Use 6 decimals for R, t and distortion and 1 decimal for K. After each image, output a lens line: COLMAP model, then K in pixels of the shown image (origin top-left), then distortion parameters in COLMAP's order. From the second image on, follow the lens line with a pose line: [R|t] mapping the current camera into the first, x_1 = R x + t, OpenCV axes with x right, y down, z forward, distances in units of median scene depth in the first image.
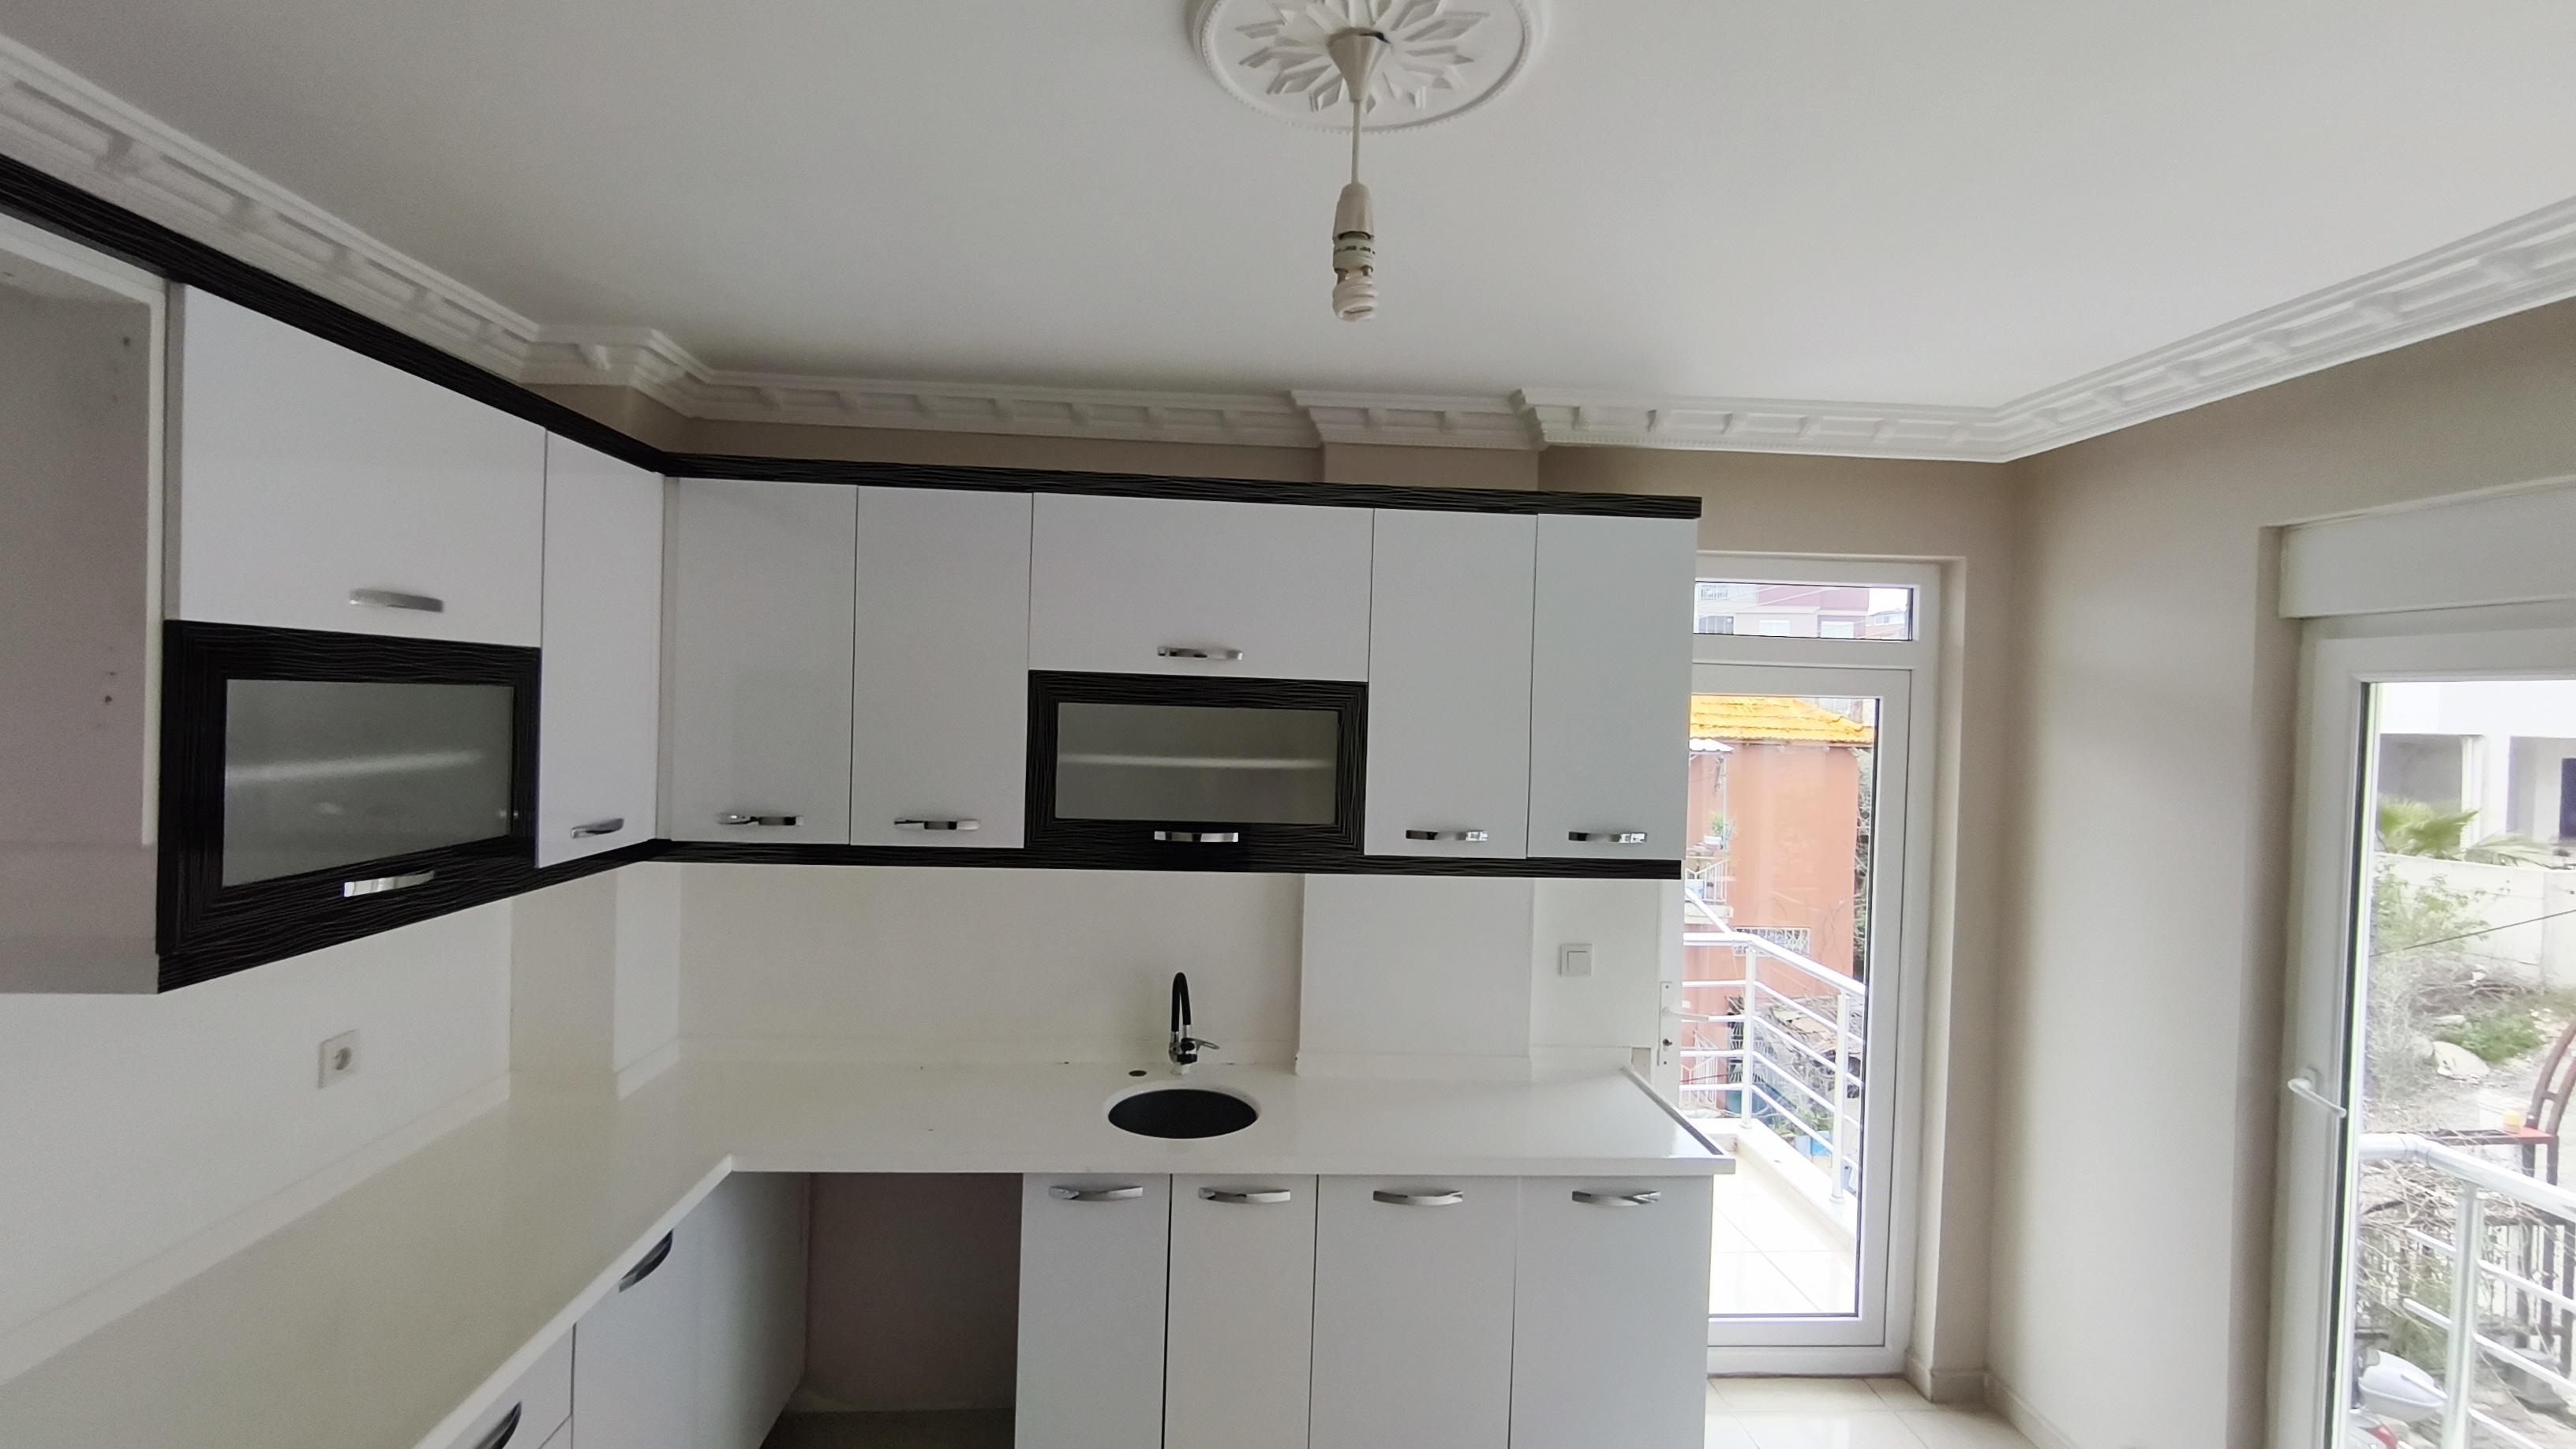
lens RADIAL K [[1130.4, 0, 1283.1], [0, 1130.4, 717.4], [0, 0, 1]] dist [-0.010734, 0.008552]
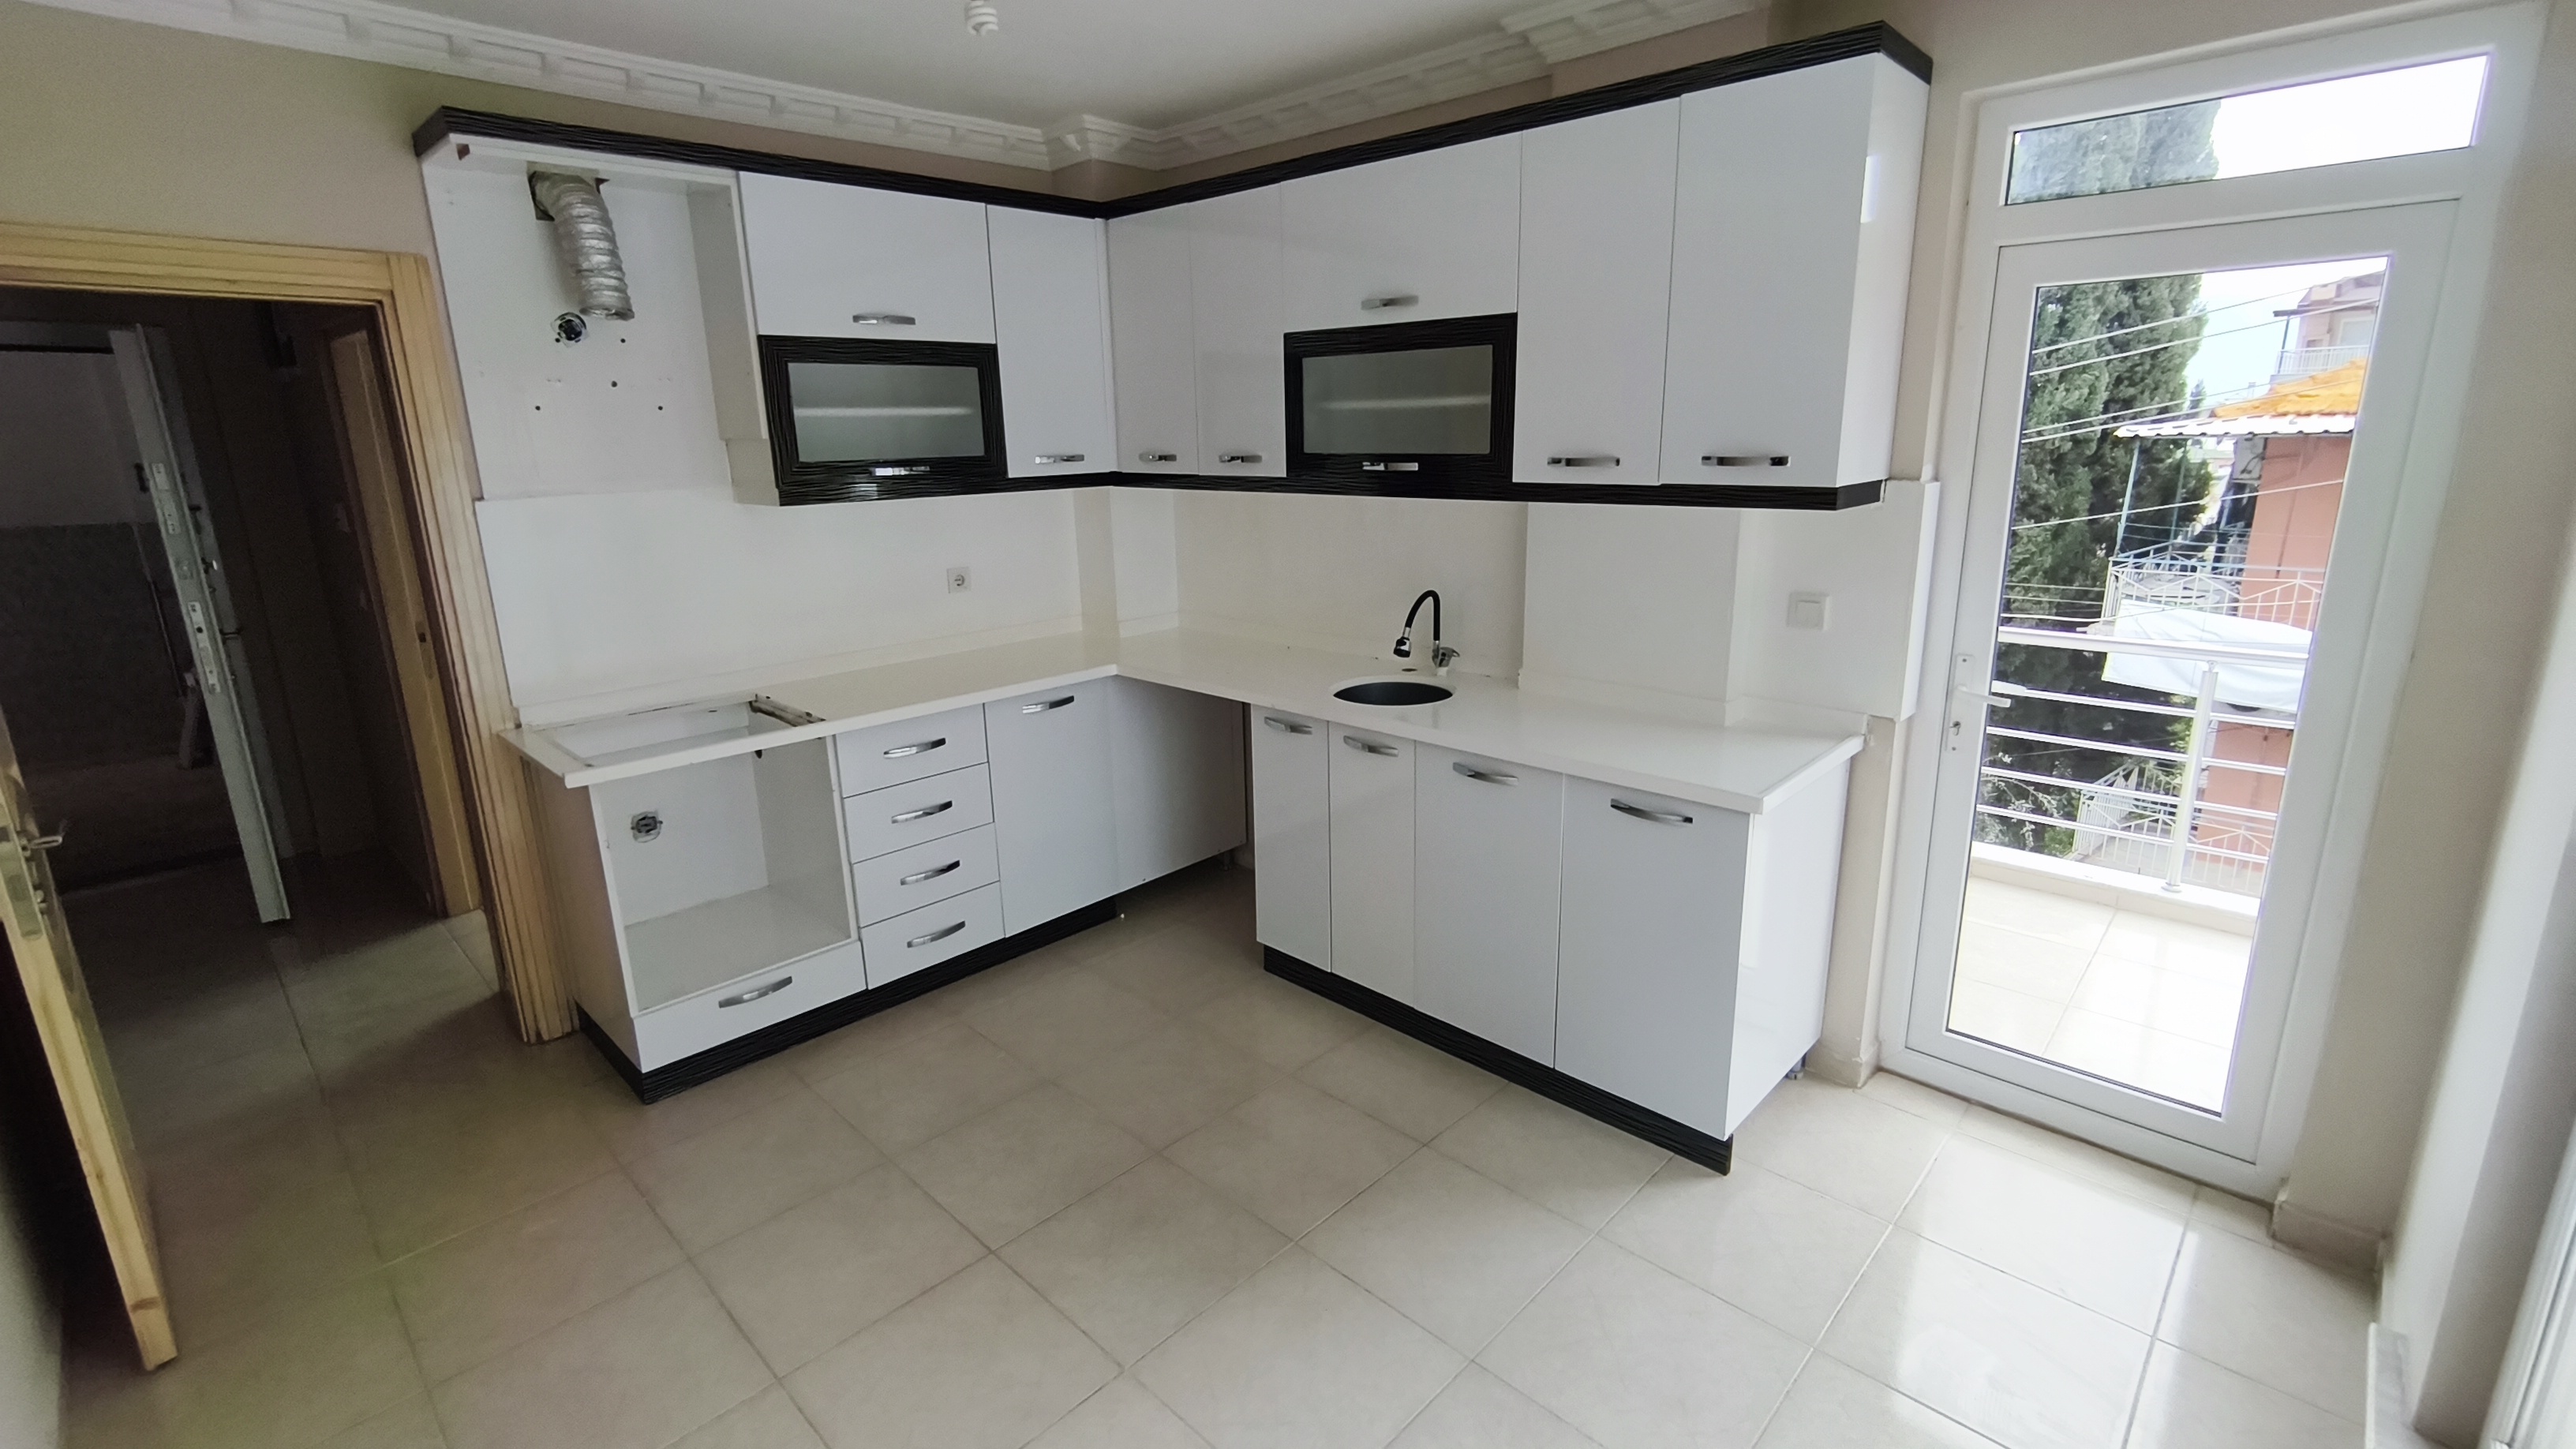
lens RADIAL K [[1126.9, 0, 1282.4], [0, 1126.9, 707.8], [0, 0, 1]] dist [0.001384, 0.000210]
pose [[0.673969, 0.139532, -0.725464, 0.748710], [0.030553, 0.975897, 0.216083, 0.095239], [0.738128, -0.167798, 0.653461, 0.096672]]
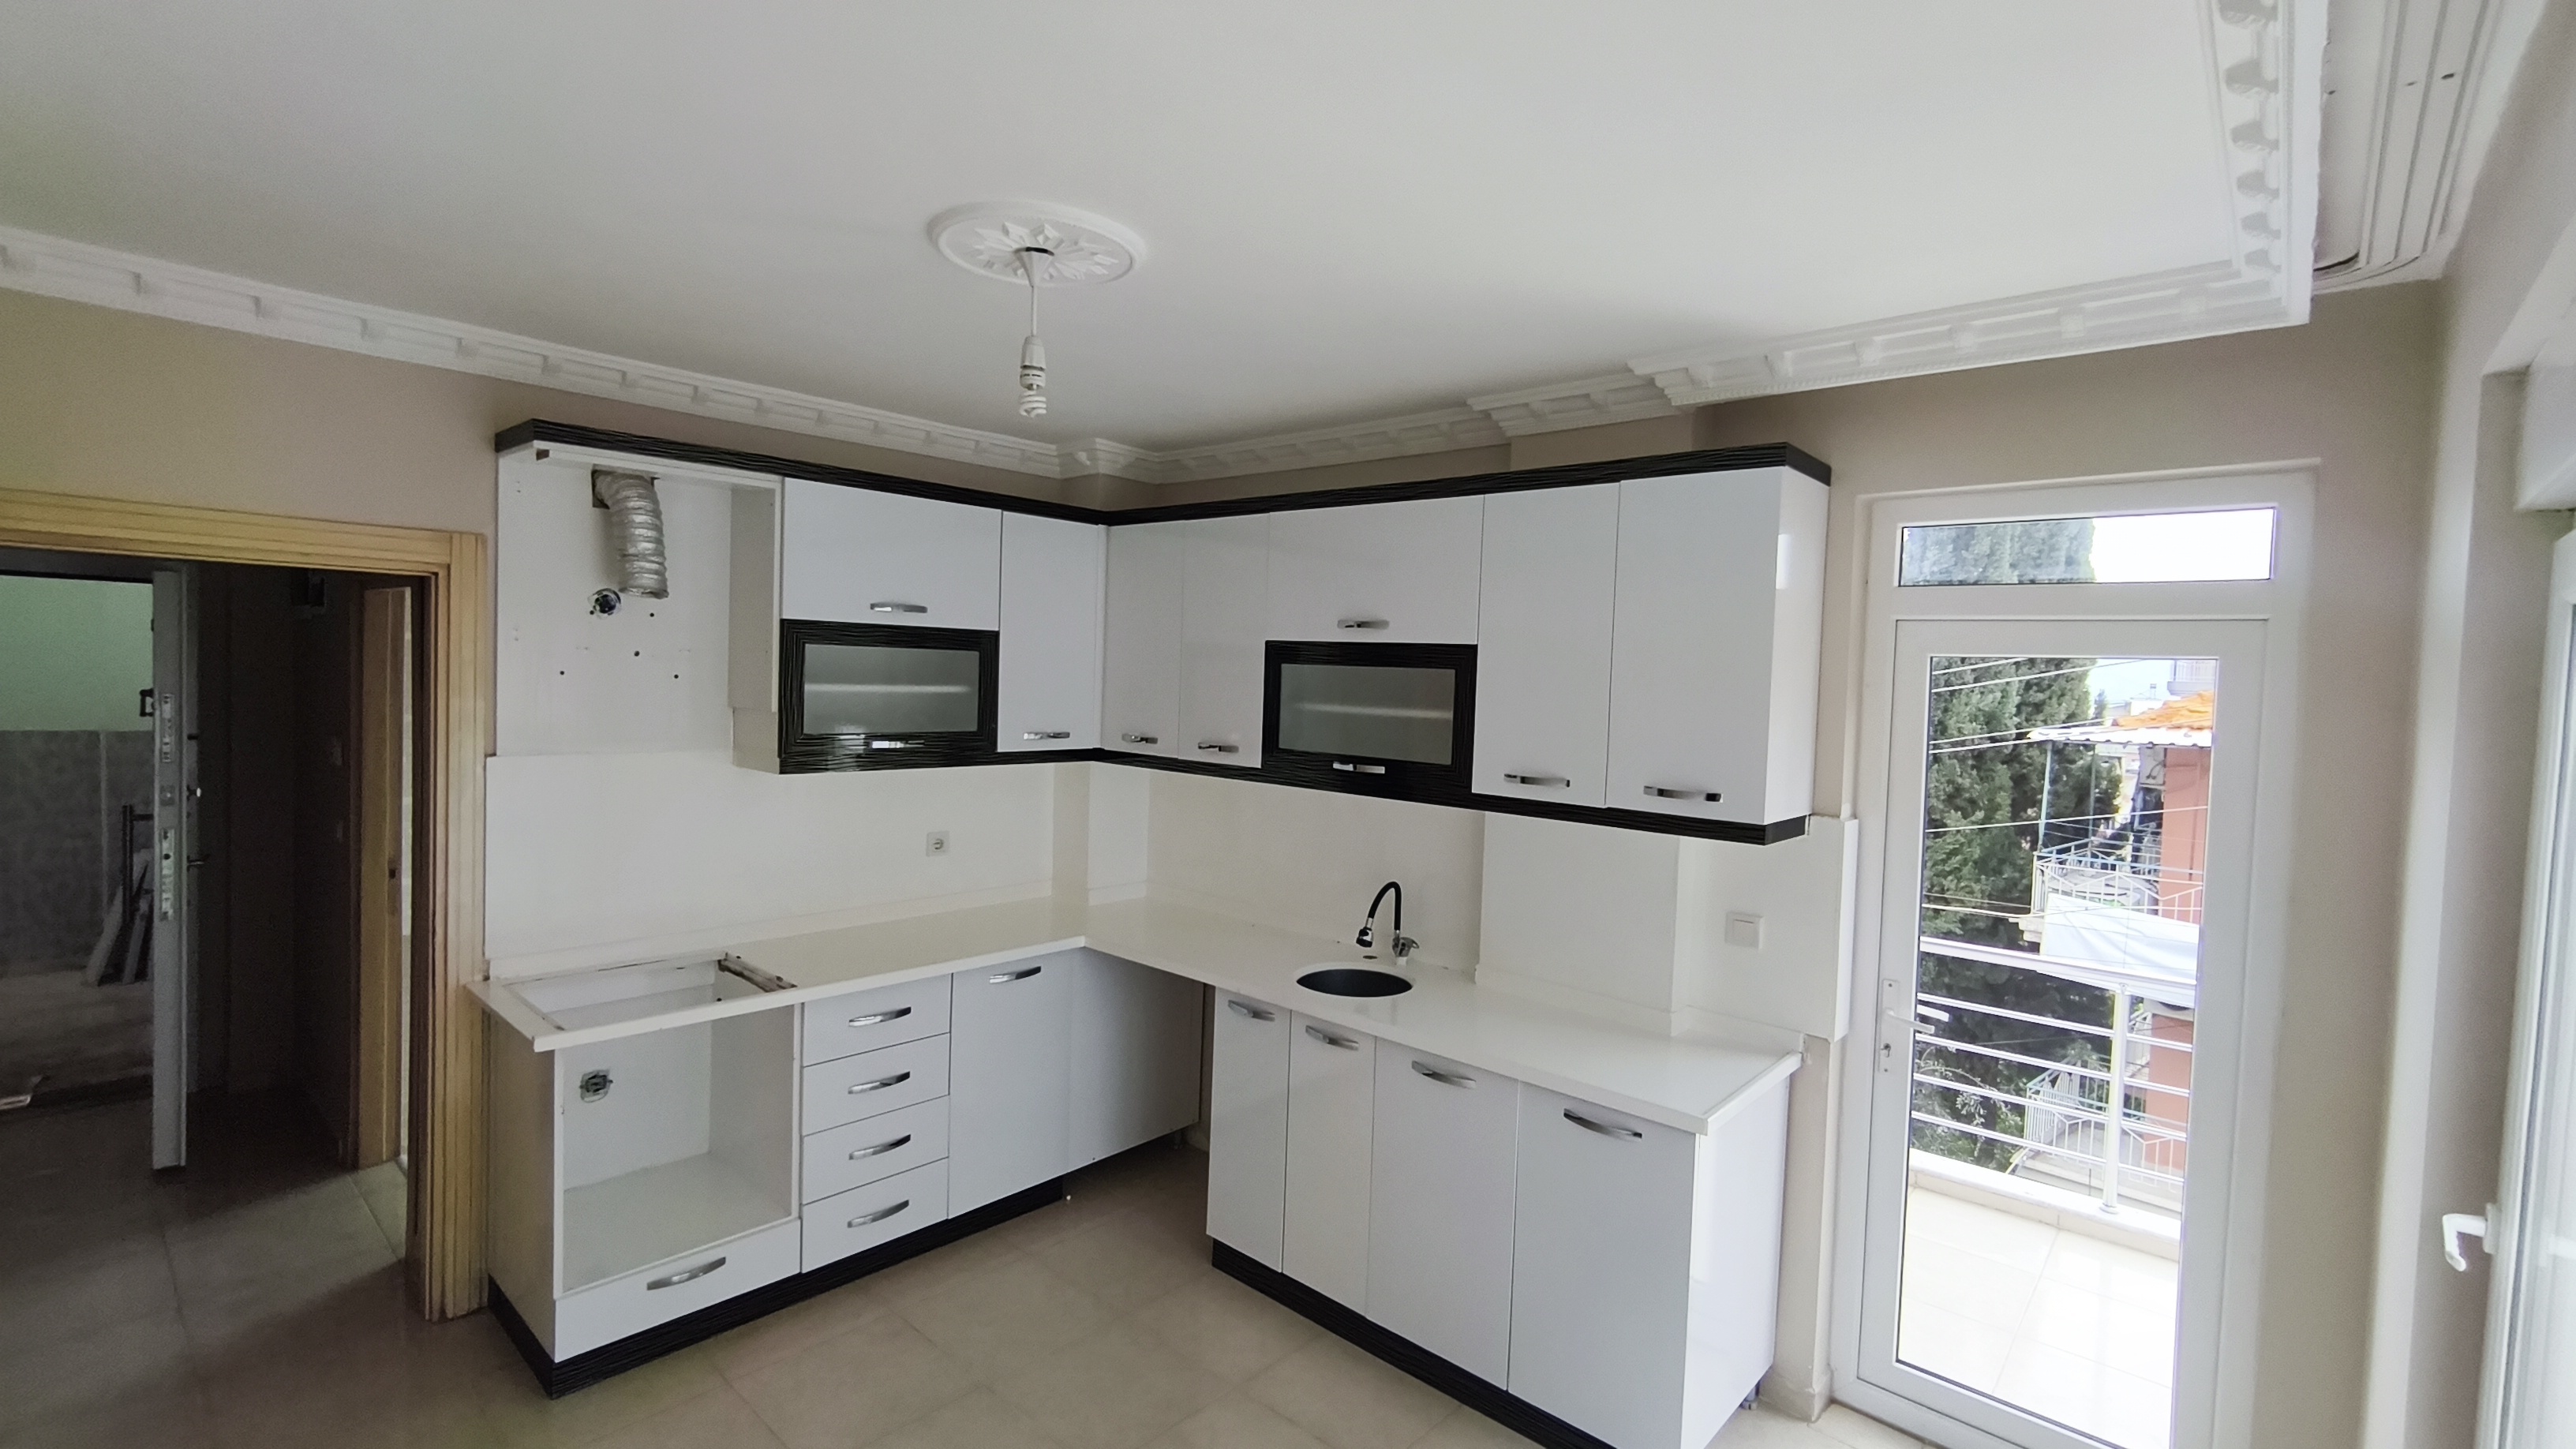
lens RADIAL K [[1130.4, 0, 1283.1], [0, 1130.4, 717.4], [0, 0, 1]] dist [-0.010734, 0.008552]
pose [[0.699103, 0.026481, -0.714530, 0.780643], [-0.024415, 0.999615, 0.013158, 0.033961], [0.714604, 0.008246, 0.699481, 0.042020]]
